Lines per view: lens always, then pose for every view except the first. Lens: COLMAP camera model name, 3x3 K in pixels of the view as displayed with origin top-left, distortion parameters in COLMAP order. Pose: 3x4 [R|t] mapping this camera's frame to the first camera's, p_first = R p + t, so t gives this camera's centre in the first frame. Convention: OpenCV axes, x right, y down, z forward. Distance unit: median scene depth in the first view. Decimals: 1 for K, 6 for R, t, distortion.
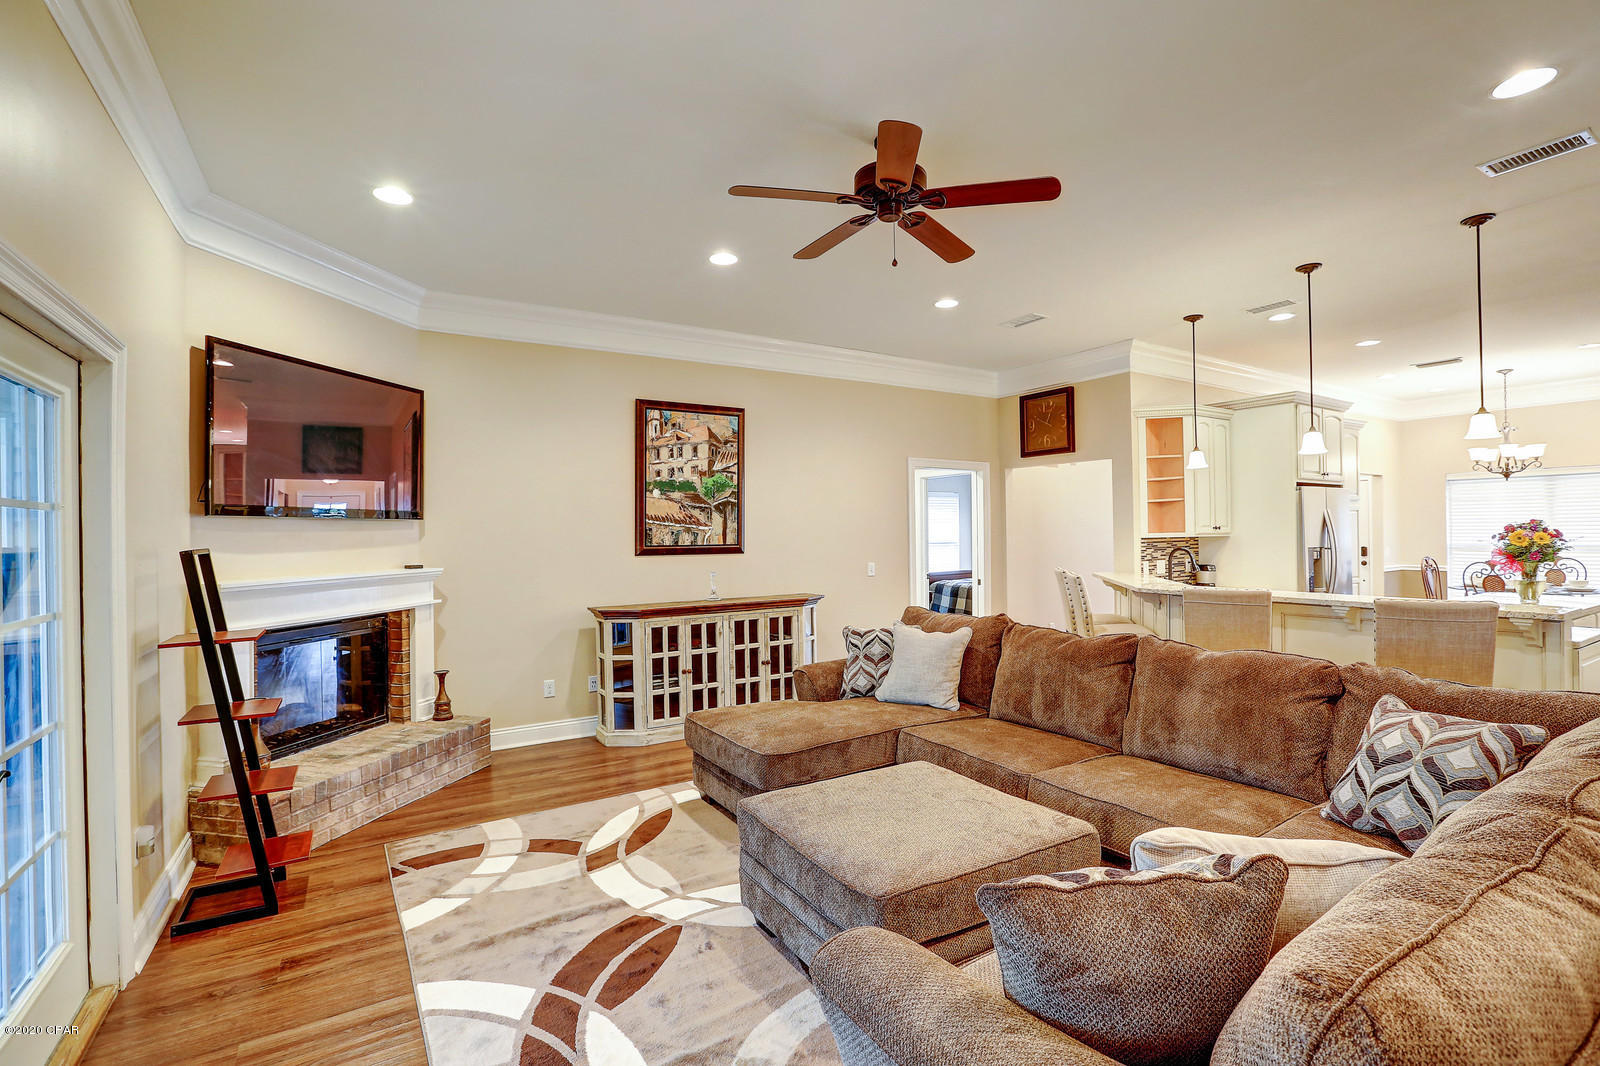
lens RADIAL K [[722.9, 0, 805.2], [0, 722.9, 530.0], [0, 0, 1]] dist [-0.028787, -0.000121]
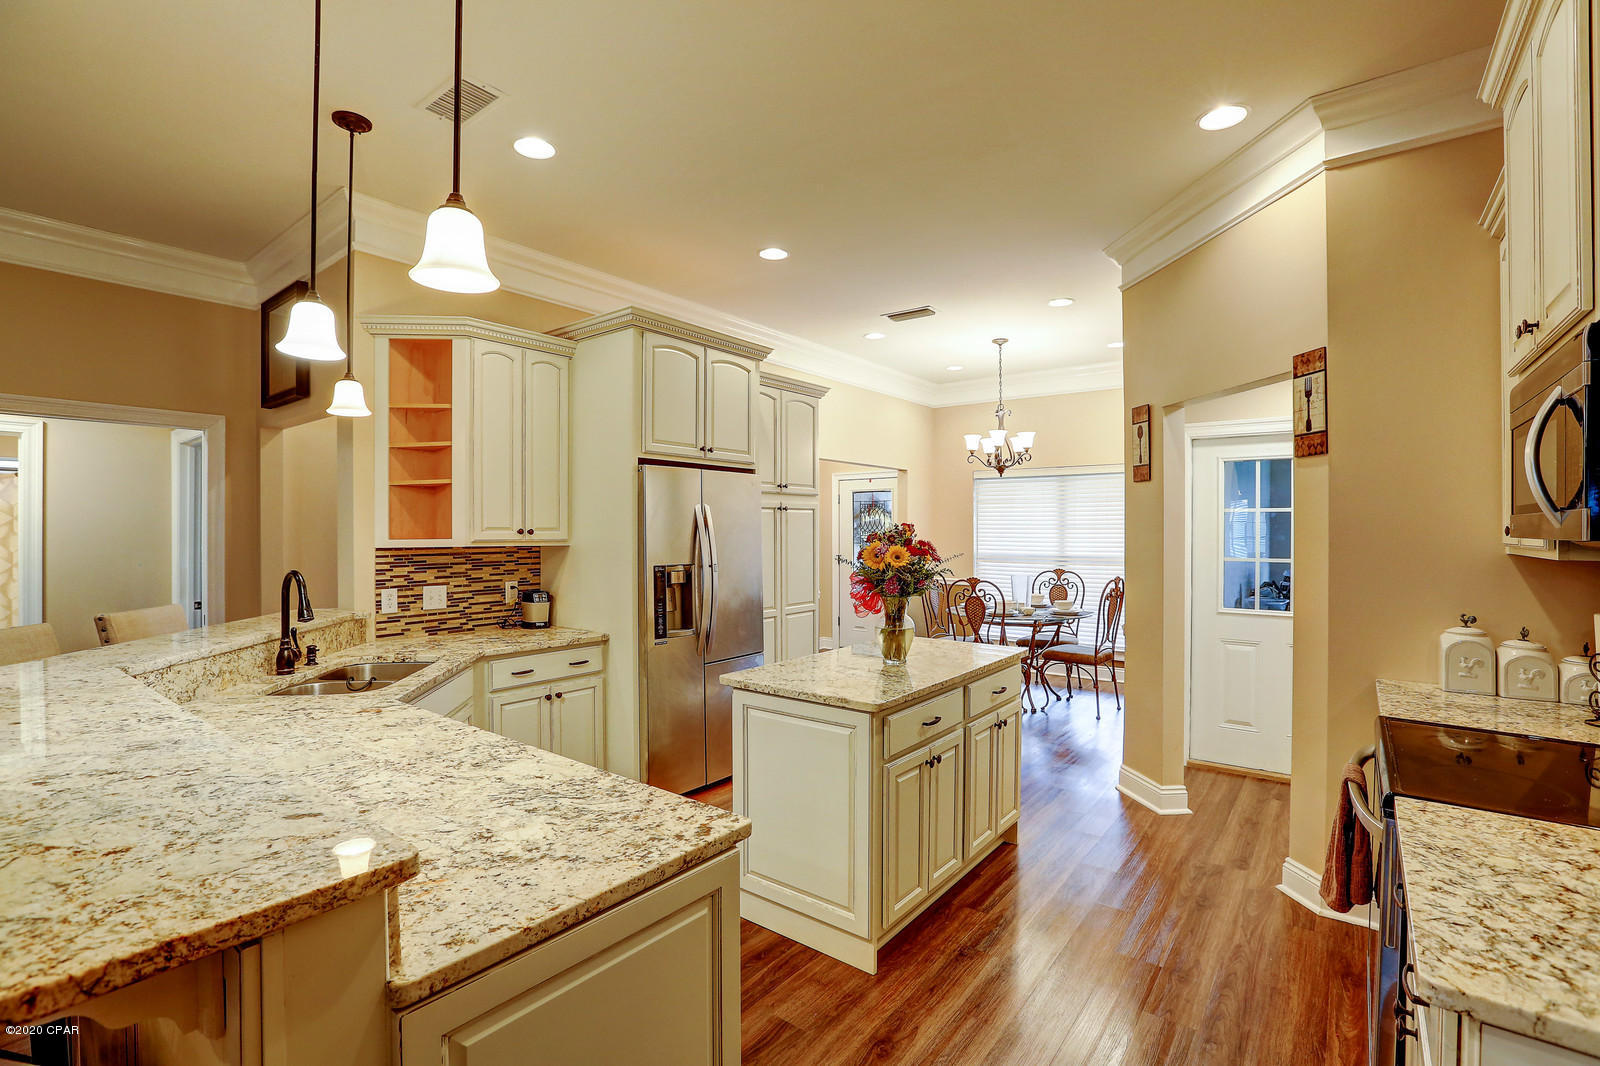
lens RADIAL K [[722.9, 0, 798.4], [0, 722.9, 534.6], [0, 0, 1]] dist [-0.028787, -0.000121]
pose [[0.940935, 0.010234, 0.338431, 0.574324], [-0.011623, 0.999930, 0.002076, -0.004308], [-0.338387, -0.005887, 0.940989, 0.352151]]
